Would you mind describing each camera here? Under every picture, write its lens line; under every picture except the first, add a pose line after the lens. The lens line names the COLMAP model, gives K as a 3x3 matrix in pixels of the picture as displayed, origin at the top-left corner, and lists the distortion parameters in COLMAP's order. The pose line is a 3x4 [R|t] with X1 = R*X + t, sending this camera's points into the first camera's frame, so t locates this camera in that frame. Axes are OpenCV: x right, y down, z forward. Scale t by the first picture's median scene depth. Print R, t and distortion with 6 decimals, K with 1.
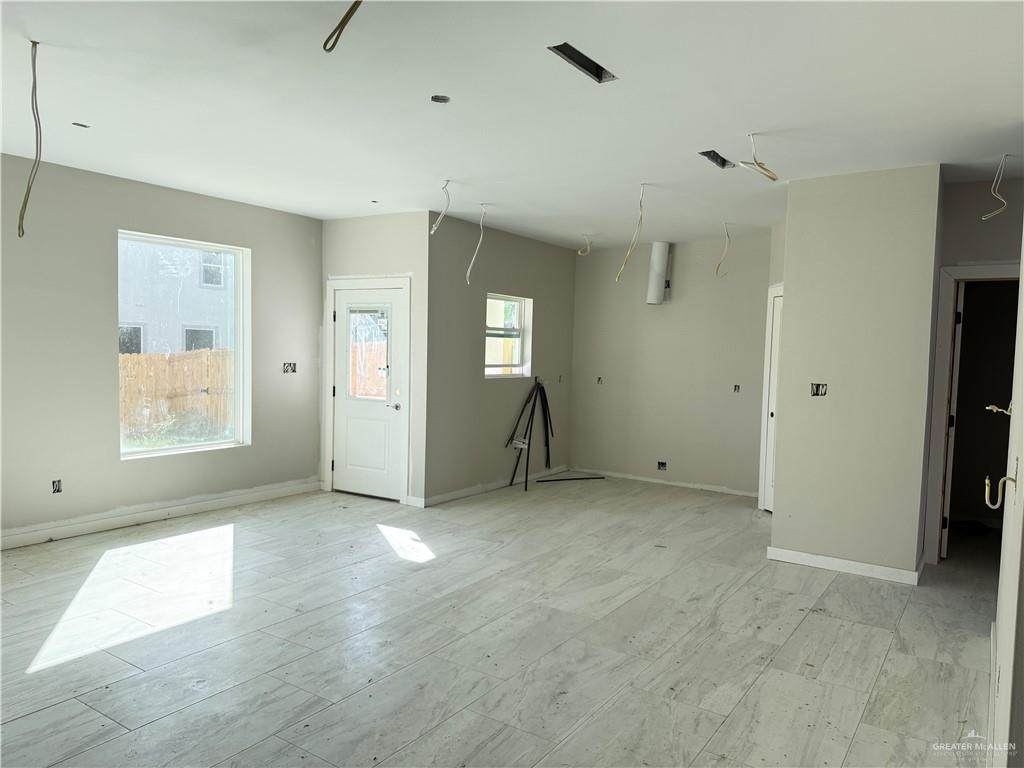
lens RADIAL K [[716.8, 0, 506.8], [0, 716.8, 394.5], [0, 0, 1]] dist [0.040406, -0.038445]
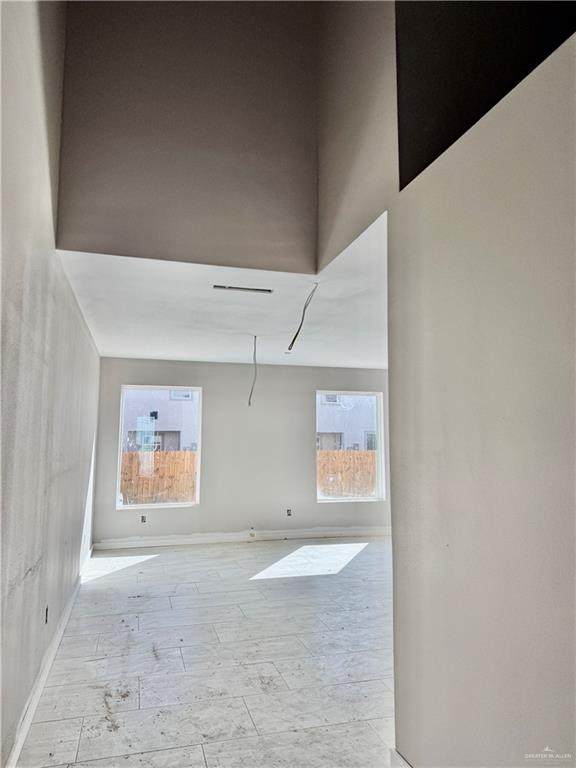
lens RADIAL K [[537.6, 0, 289.9], [0, 537.6, 381.8], [0, 0, 1]] dist [0.040406, -0.038445]
pose [[0.770277, -0.085928, -0.631894, 0.433295], [-0.029725, 0.984965, -0.170176, 0.019042], [0.637016, 0.149866, 0.756142, -0.262596]]
